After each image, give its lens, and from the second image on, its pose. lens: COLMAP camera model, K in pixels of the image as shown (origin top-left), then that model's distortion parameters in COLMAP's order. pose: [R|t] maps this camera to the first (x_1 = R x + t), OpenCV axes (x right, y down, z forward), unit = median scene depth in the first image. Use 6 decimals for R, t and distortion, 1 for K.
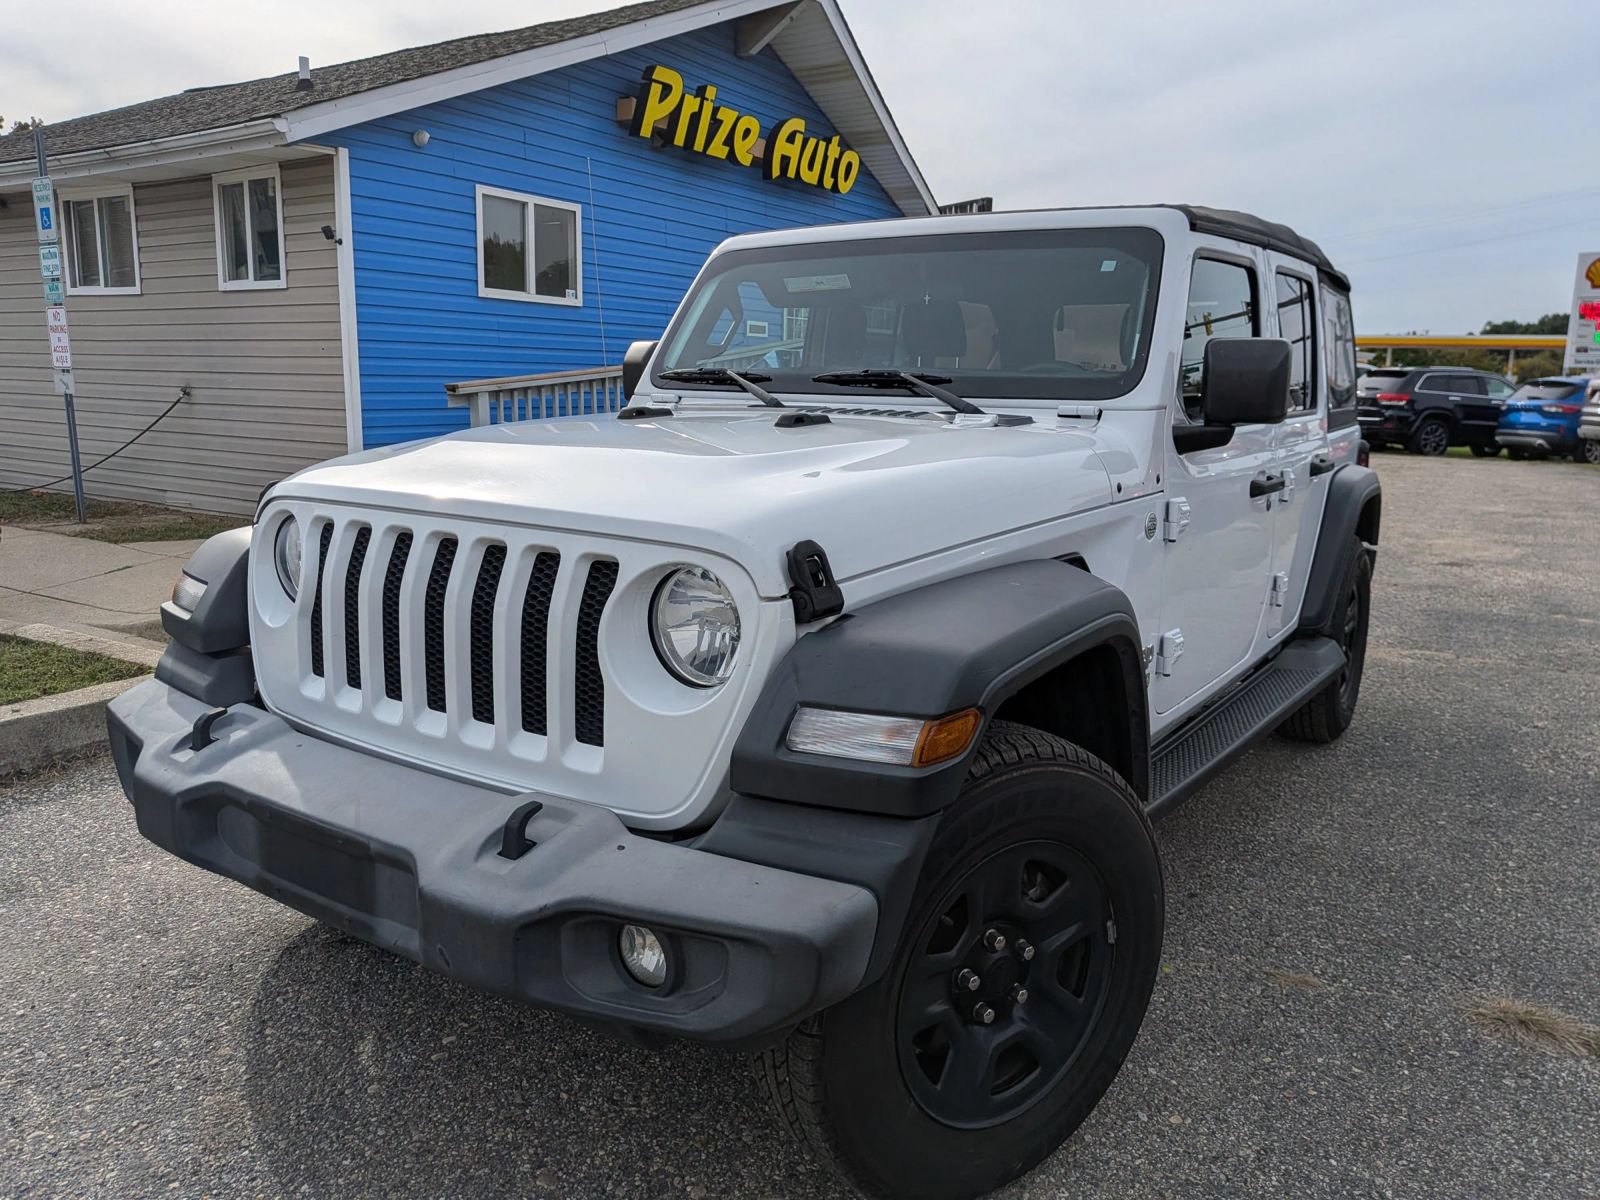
lens RADIAL K [[1163.9, 0, 804.5], [0, 1163.9, 591.8], [0, 0, 1]] dist [0.004476, -0.007419]
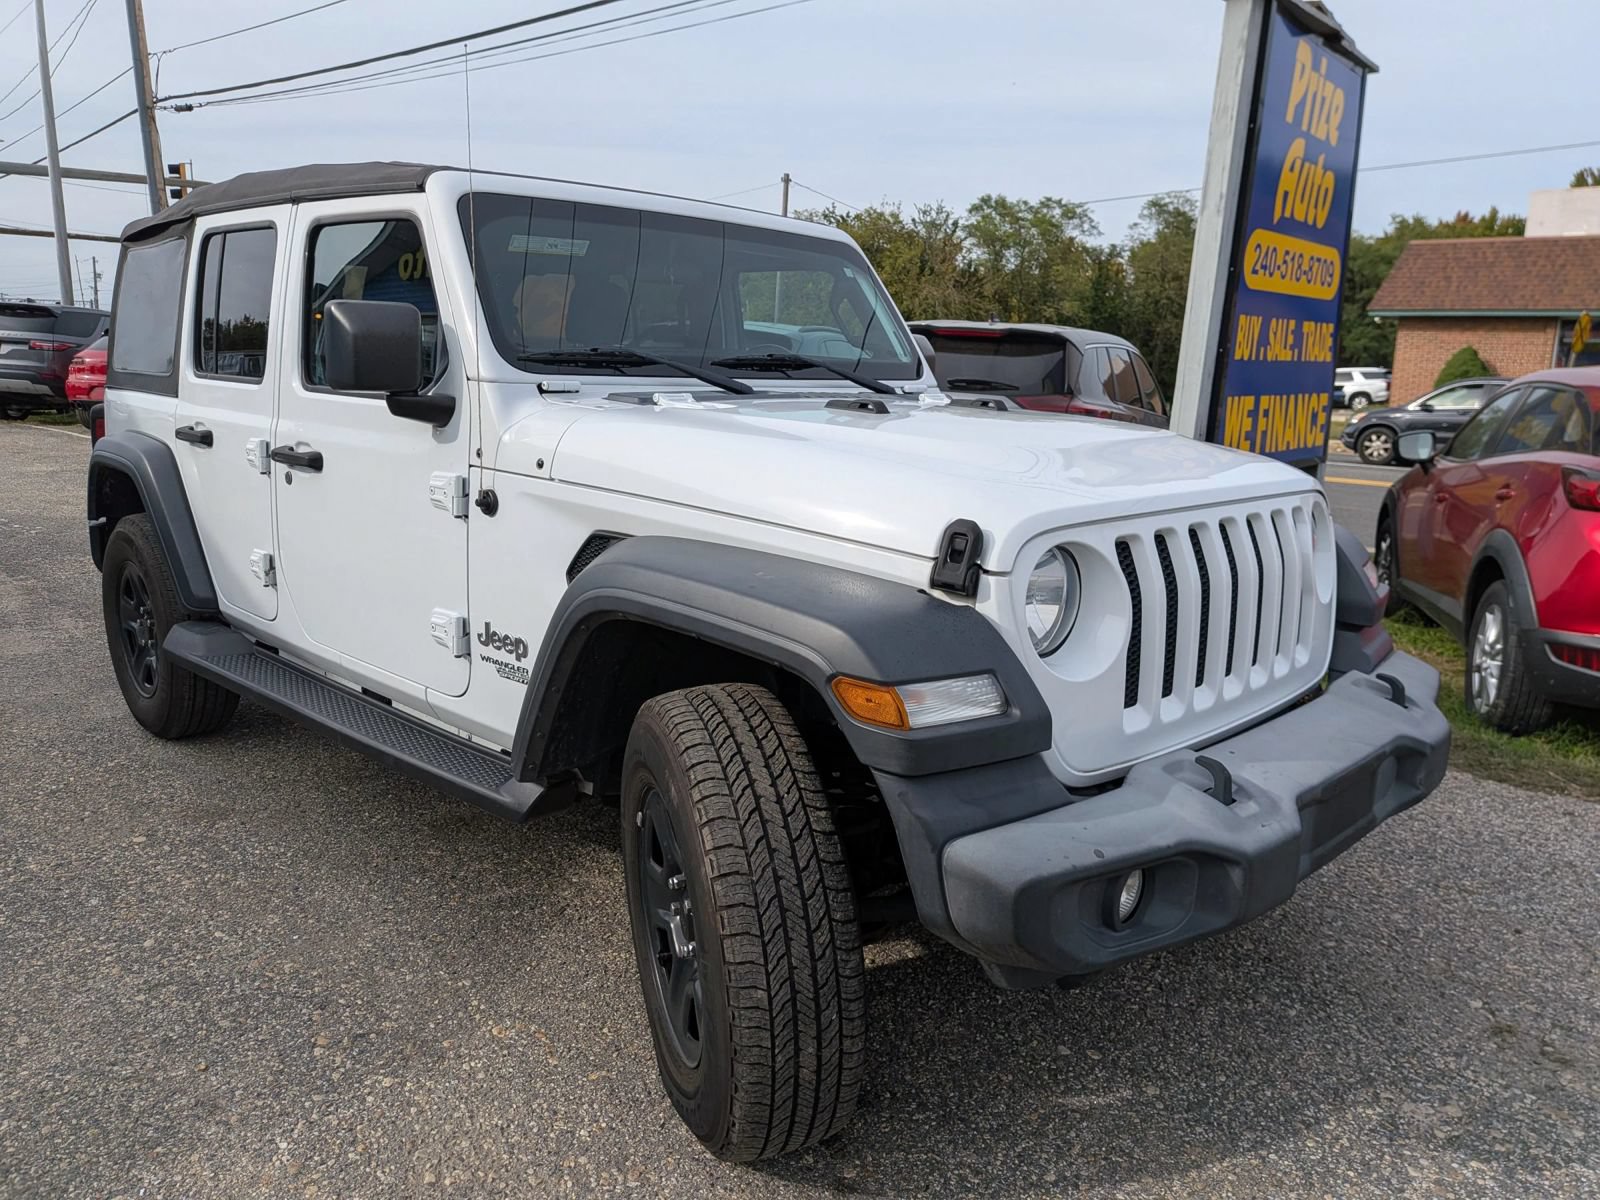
lens RADIAL K [[1163.9, 0, 804.5], [0, 1163.9, 591.8], [0, 0, 1]] dist [0.004476, -0.007419]
pose [[0.185497, -0.201299, 0.961805, -1.190266], [0.153150, 0.972754, 0.174053, -0.193984], [-0.970637, 0.115014, 0.211272, 0.934521]]
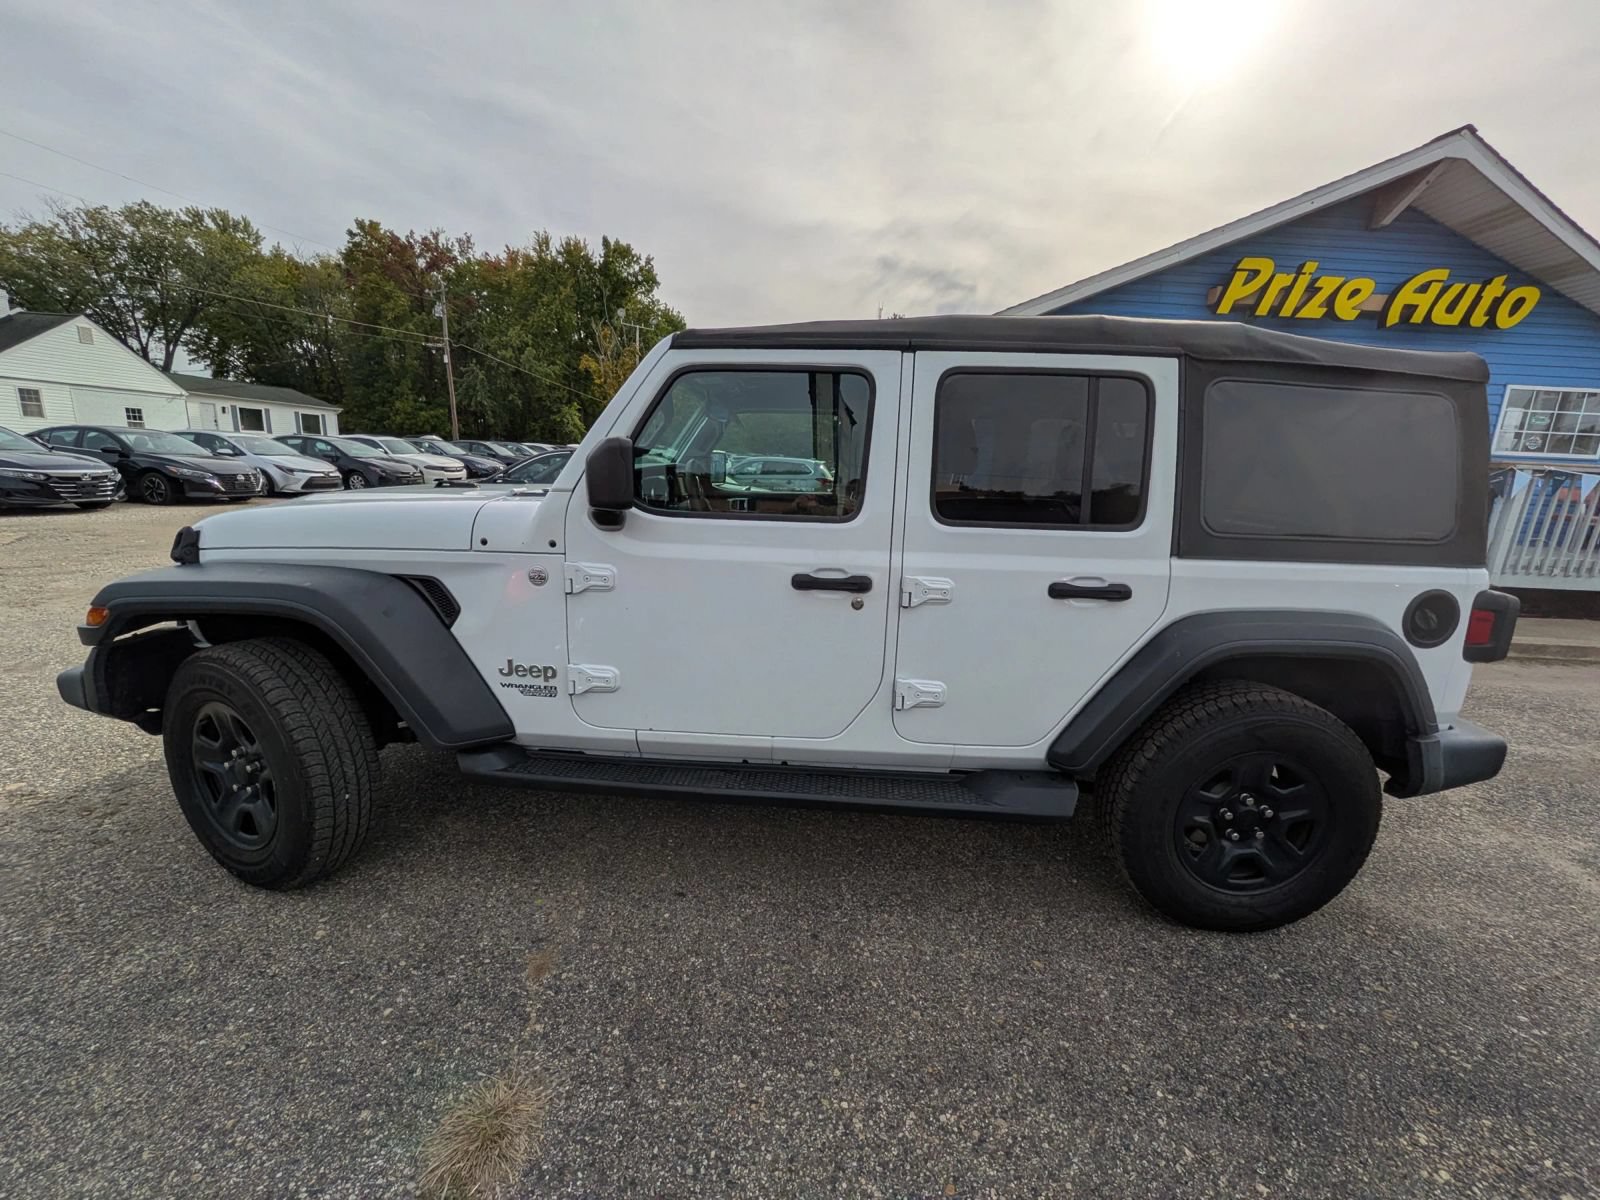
lens RADIAL K [[631.5, 0, 801.2], [0, 631.5, 597.8], [0, 0, 1]] dist [-0.000268, -0.000093]
pose [[0.544377, 0.182534, -0.818740, 1.119858], [-0.186954, 0.977889, 0.093710, -0.165679], [0.817742, 0.102053, 0.566466, 0.873402]]
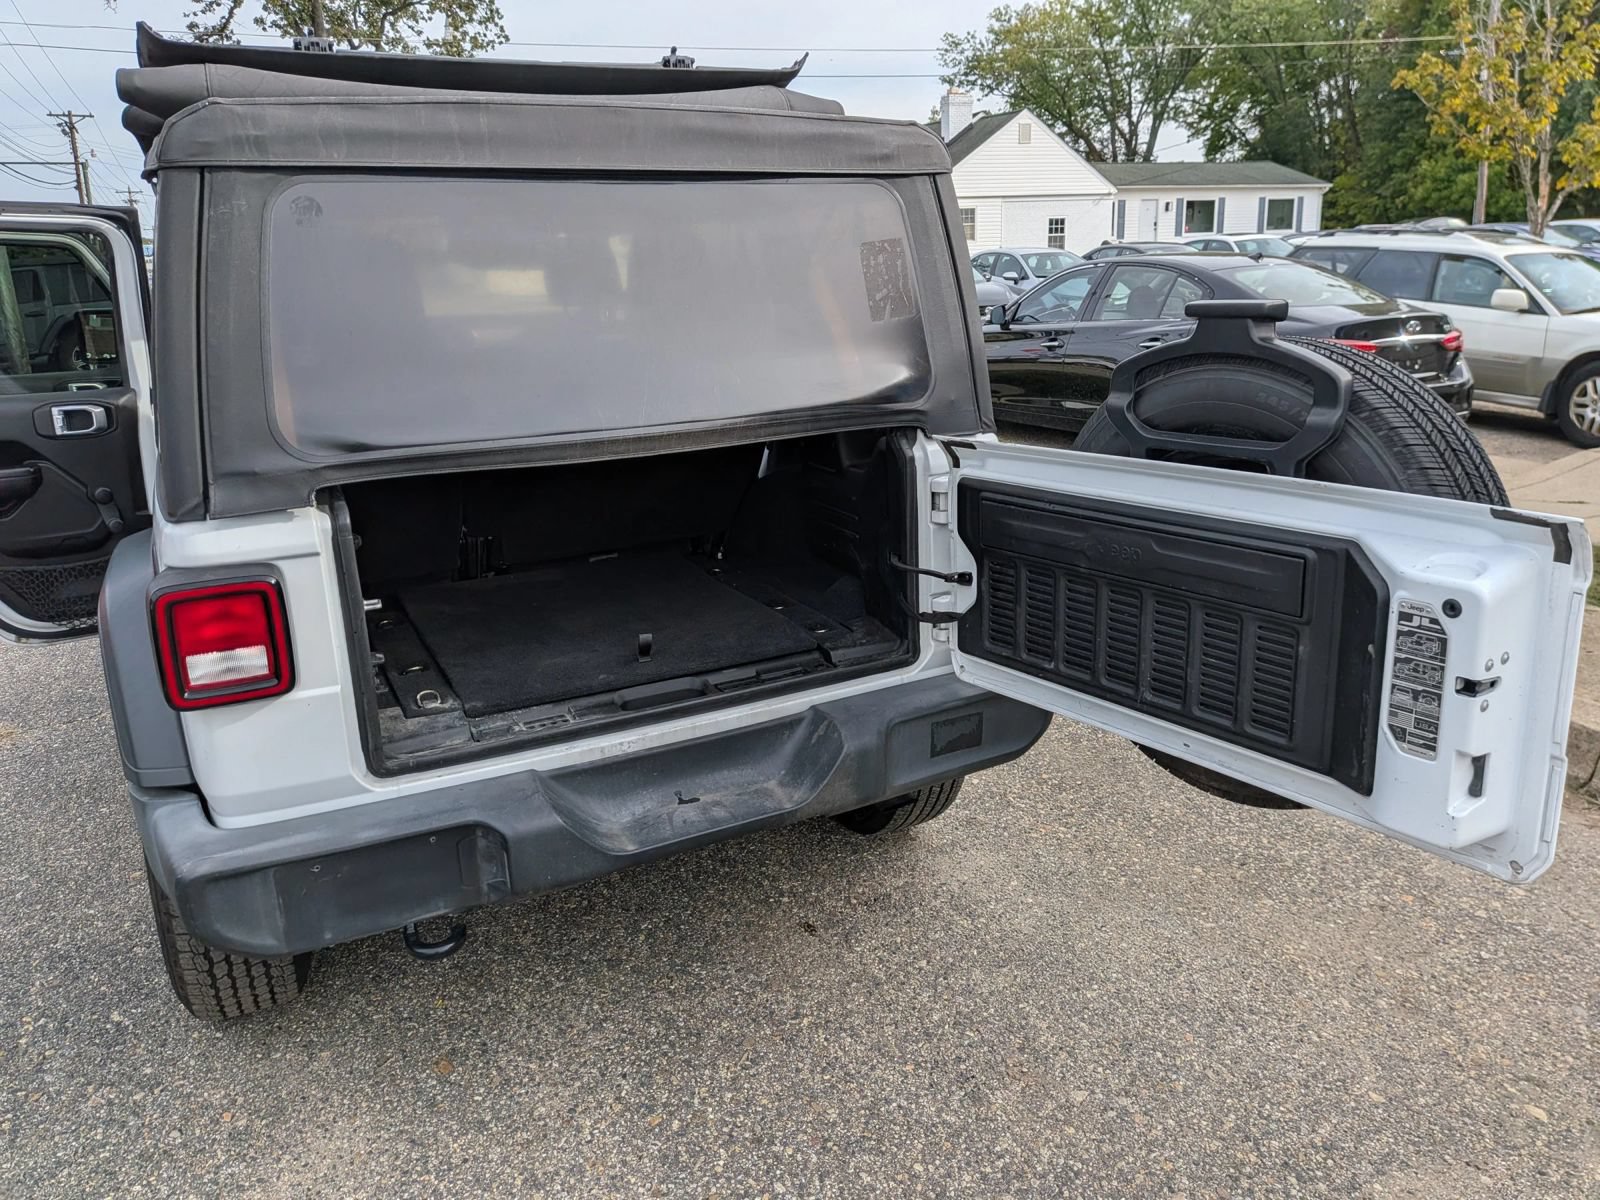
lens RADIAL K [[1150.7, 0, 823.4], [0, 1150.7, 564.2], [0, 0, 1]] dist [0.061608, -0.110051]
pose [[-0.489336, 0.224835, -0.842615, 1.355882], [-0.138327, 0.933954, 0.329539, -0.558068], [0.861055, 0.277812, -0.425916, 2.651754]]
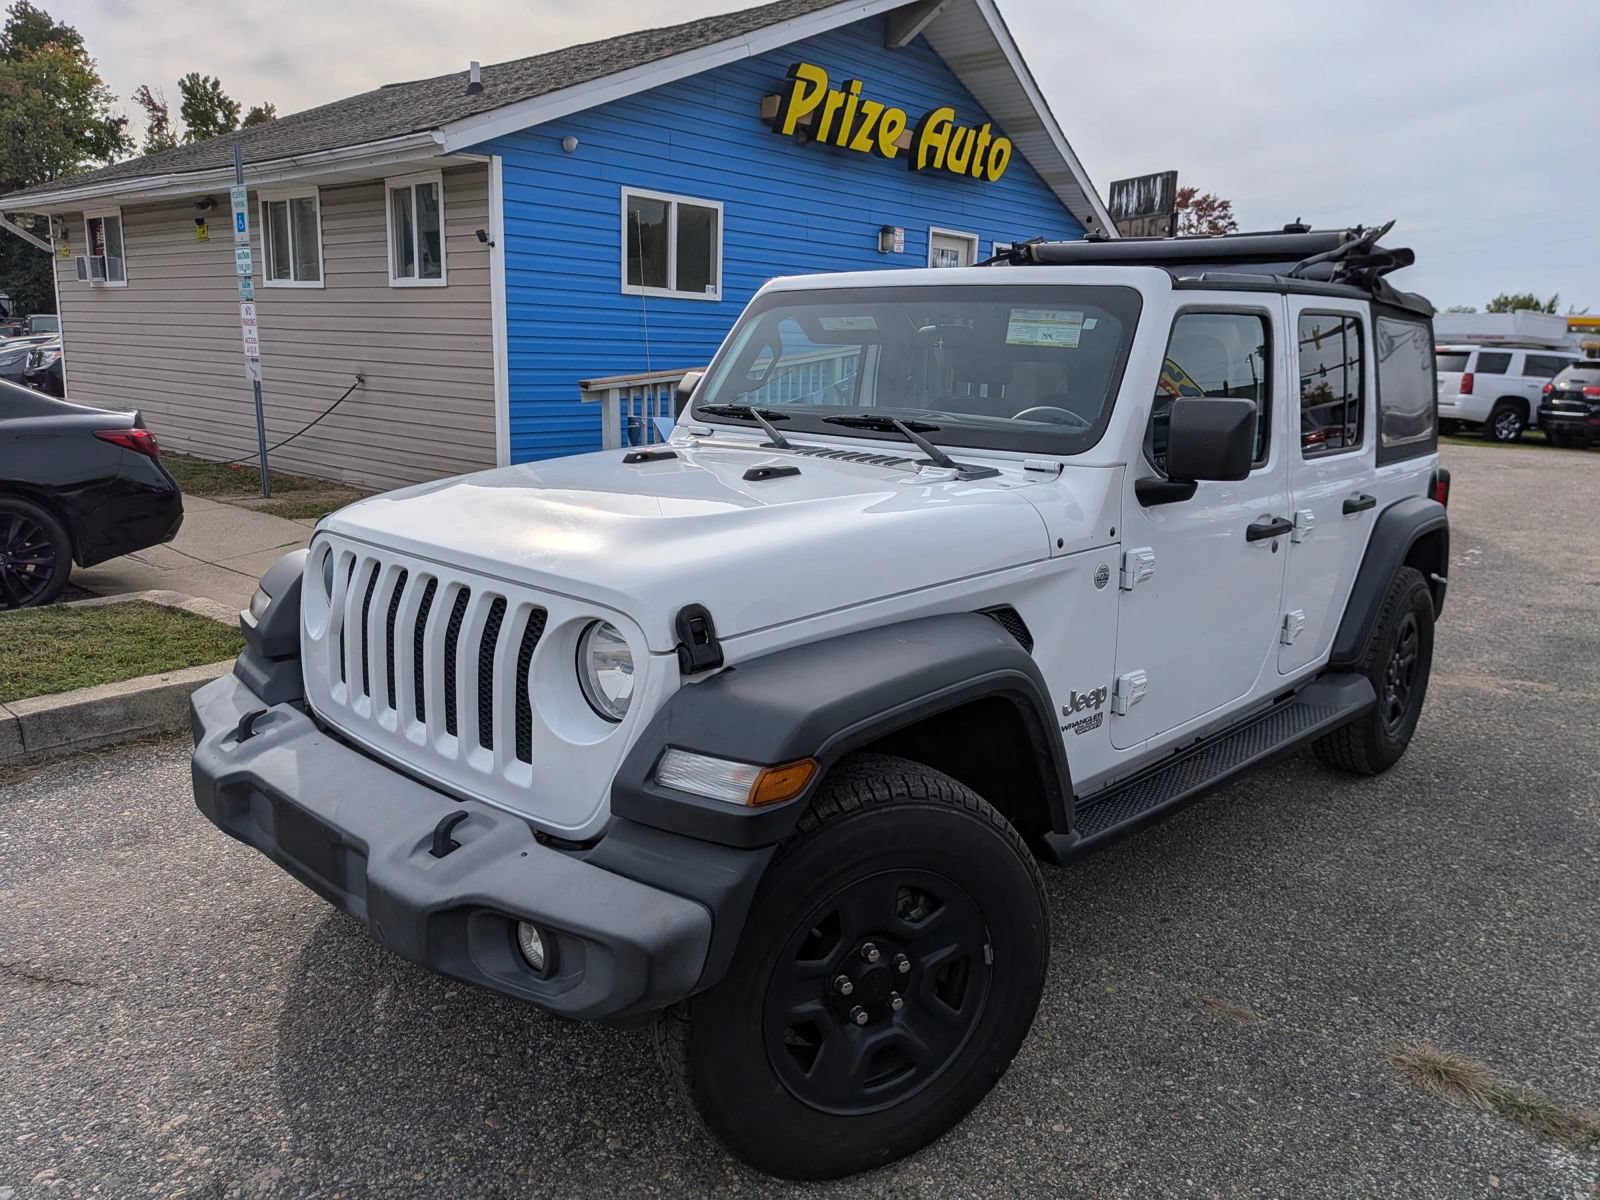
lens RADIAL K [[1157.3, 0, 806.7], [0, 1157.3, 597.2], [0, 0, 1]] dist [0.049193, -0.073367]
pose [[0.988503, 0.041849, -0.145292, 0.194733], [-0.037805, 0.998820, 0.030484, -0.062300], [0.146396, -0.024640, 0.988919, -0.096318]]
